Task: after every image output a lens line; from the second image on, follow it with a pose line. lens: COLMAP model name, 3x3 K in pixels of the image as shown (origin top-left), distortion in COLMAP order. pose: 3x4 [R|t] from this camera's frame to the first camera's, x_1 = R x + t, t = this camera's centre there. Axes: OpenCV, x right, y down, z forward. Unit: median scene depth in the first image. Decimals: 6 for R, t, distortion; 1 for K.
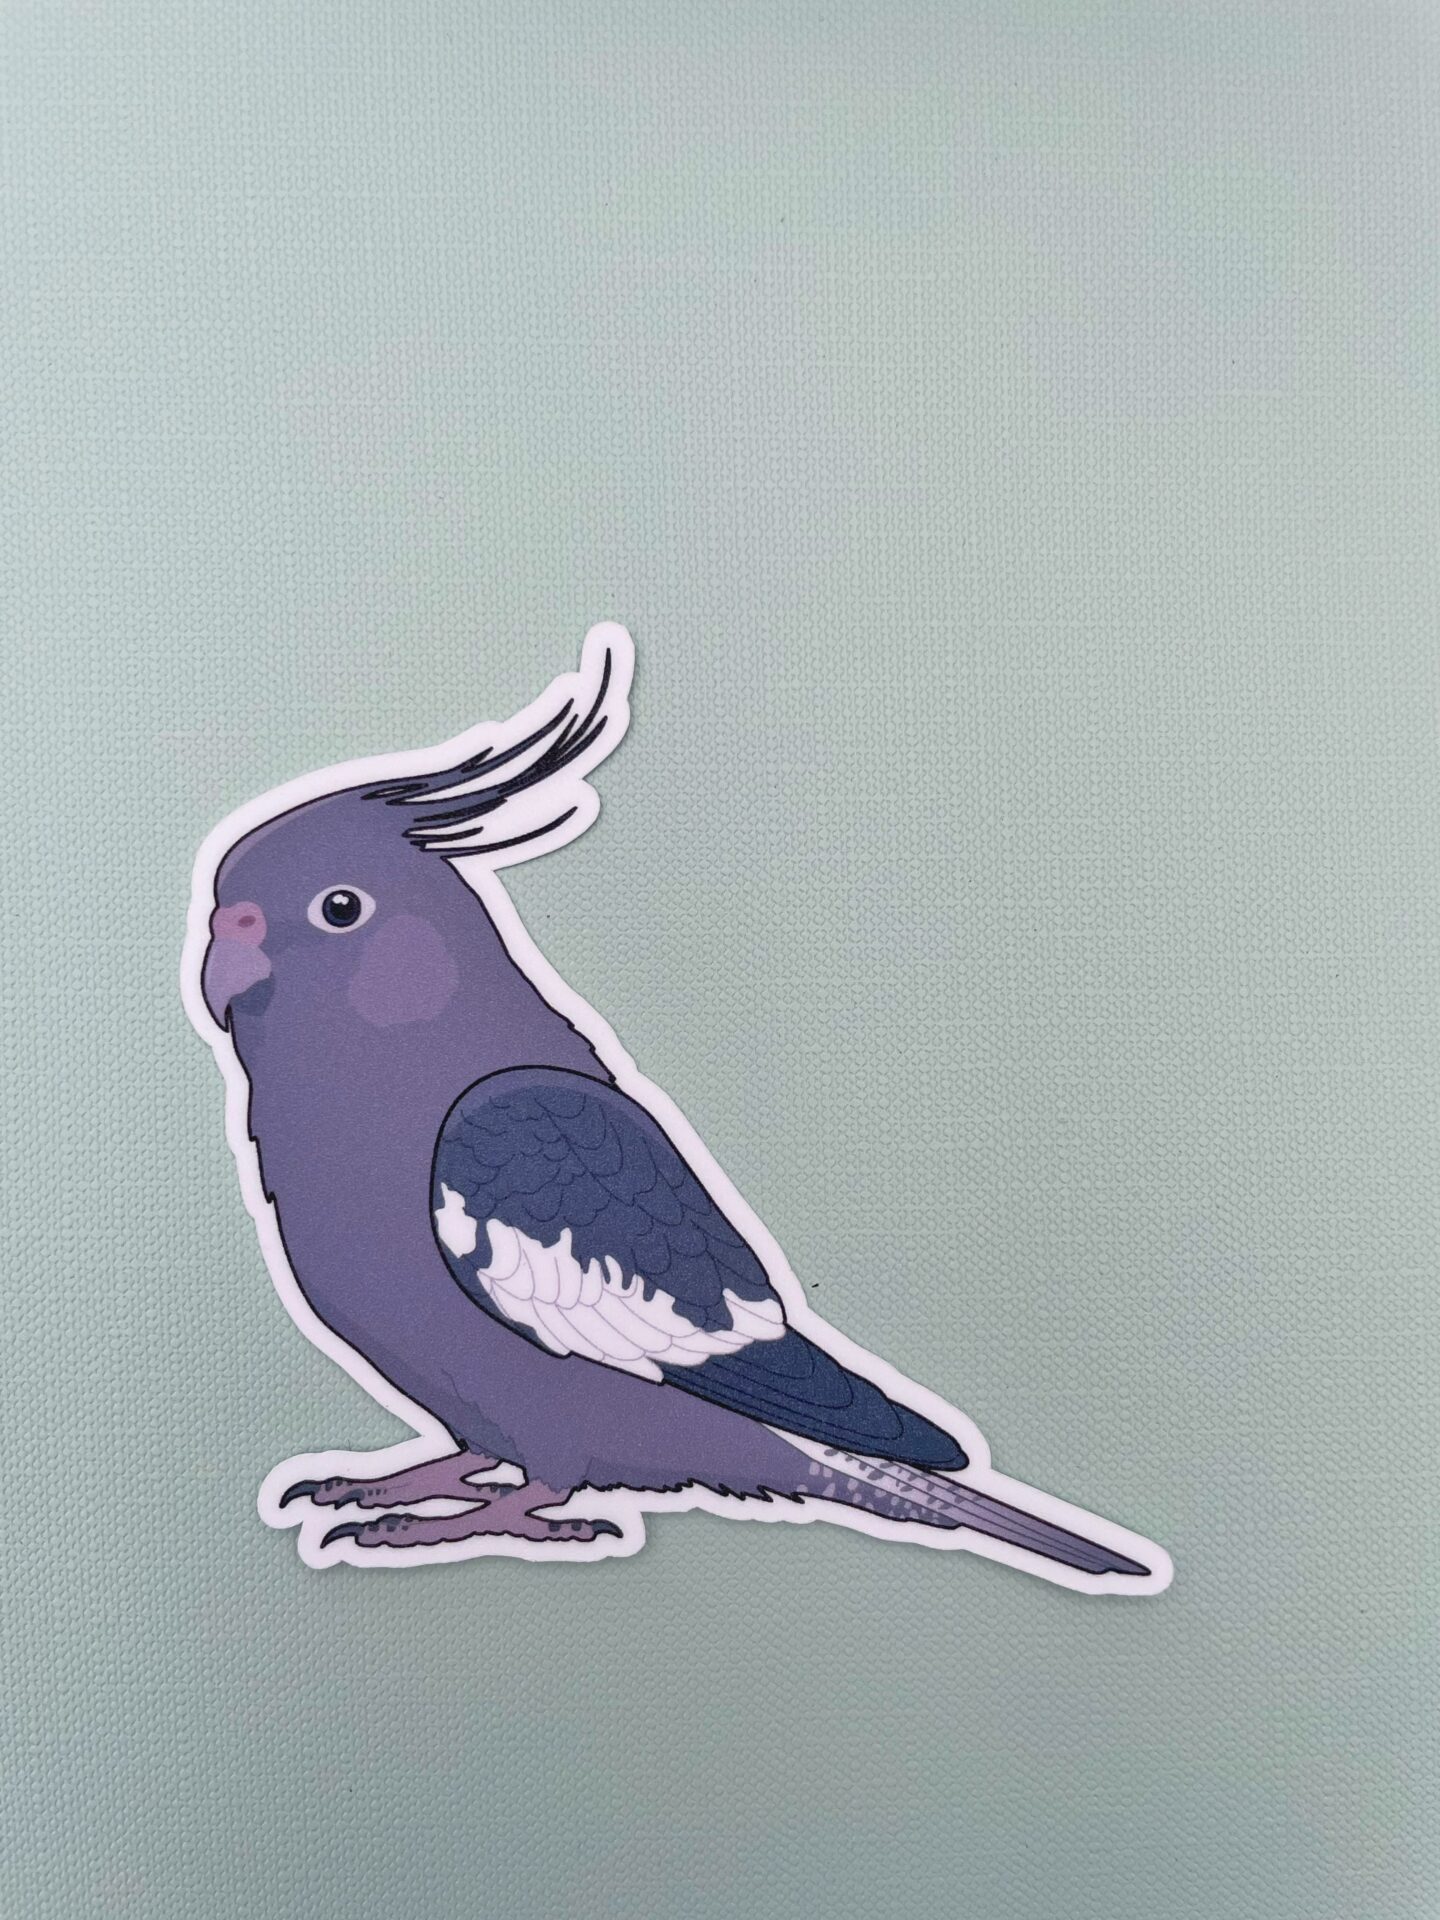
lens RADIAL K [[1468.3, 0, 718.4], [0, 1468.3, 964.3], [0, 0, 1]] dist [0.054276, -0.100691]
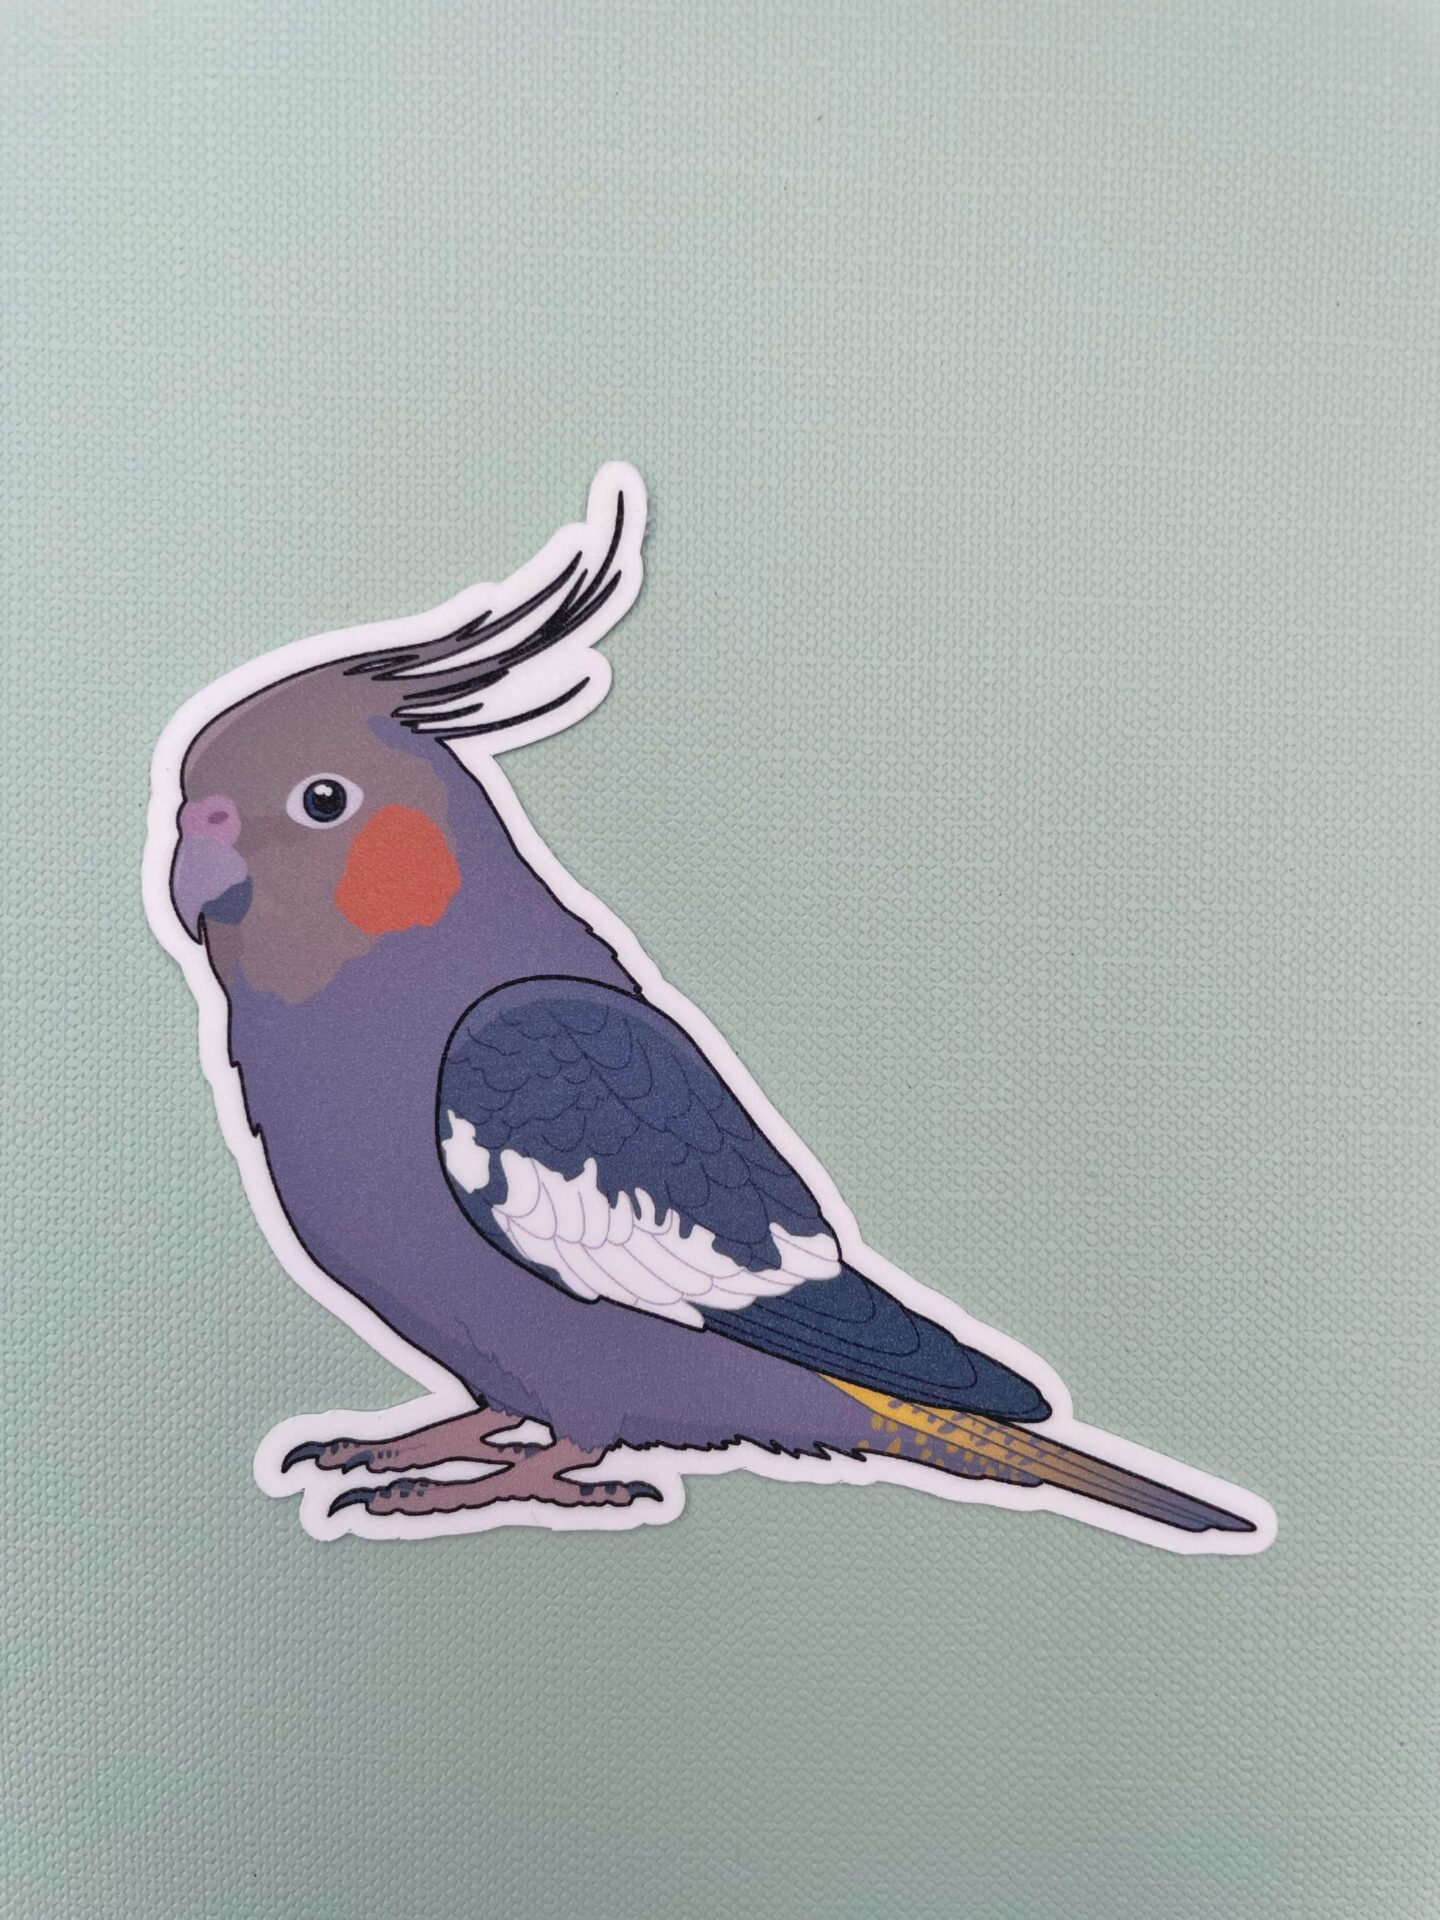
lens RADIAL K [[1432.5, 0, 723.6], [0, 1432.5, 975.7], [0, 0, 1]] dist [0.042806, -0.085333]
pose [[0.998504, 0.047016, -0.027931, 0.033815], [-0.046264, 0.998565, 0.026977, -0.024136], [0.029160, -0.025645, 0.999246, 0.146115]]
